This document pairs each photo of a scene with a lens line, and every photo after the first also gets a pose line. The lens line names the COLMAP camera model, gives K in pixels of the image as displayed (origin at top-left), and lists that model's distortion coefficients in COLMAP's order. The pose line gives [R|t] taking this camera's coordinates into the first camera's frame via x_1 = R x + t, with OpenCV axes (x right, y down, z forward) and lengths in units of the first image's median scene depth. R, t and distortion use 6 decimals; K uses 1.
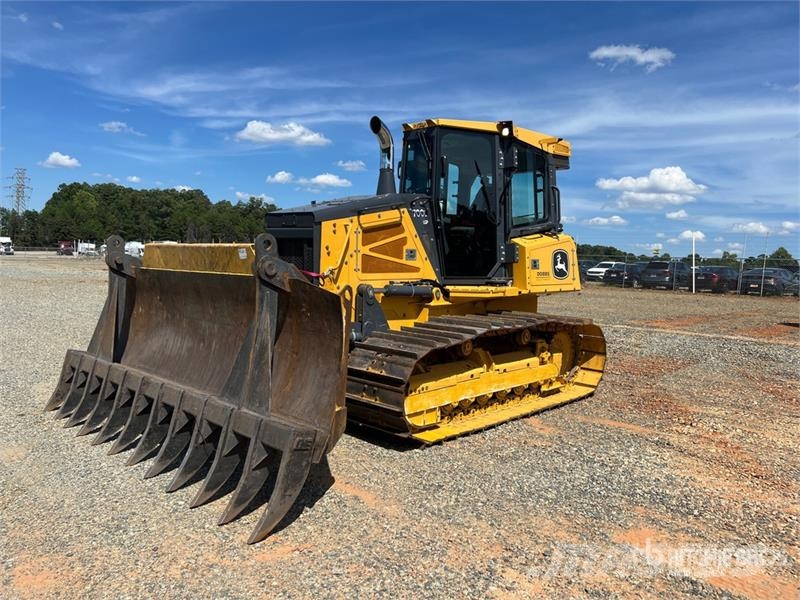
lens RADIAL K [[596.2, 0, 411.7], [0, 596.2, 302.0], [0, 0, 1]] dist [0.036272, -0.052507]
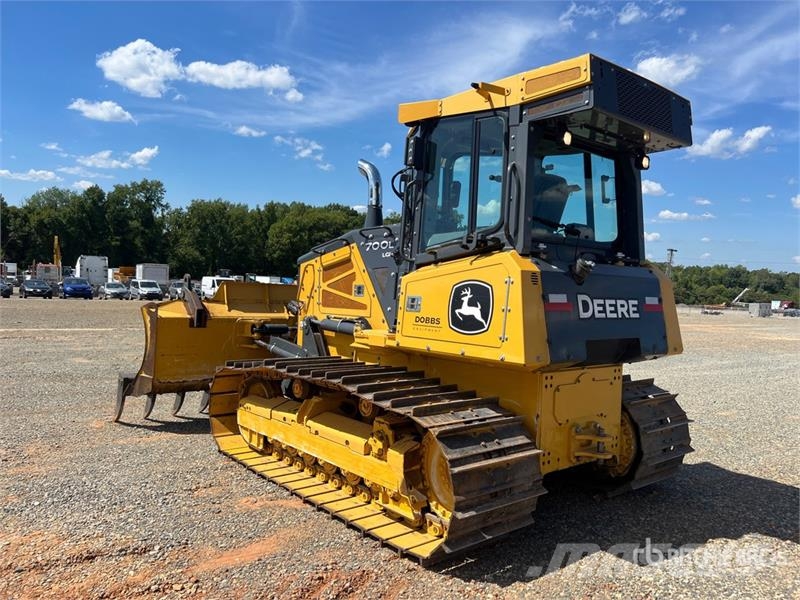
lens RADIAL K [[596.2, 0, 411.7], [0, 596.2, 302.0], [0, 0, 1]] dist [0.036272, -0.052507]
pose [[-0.082908, -0.009367, -0.996513, 0.942319], [-0.119853, 0.992791, 0.000640, -0.073157], [0.989324, 0.119489, -0.083434, 1.176043]]
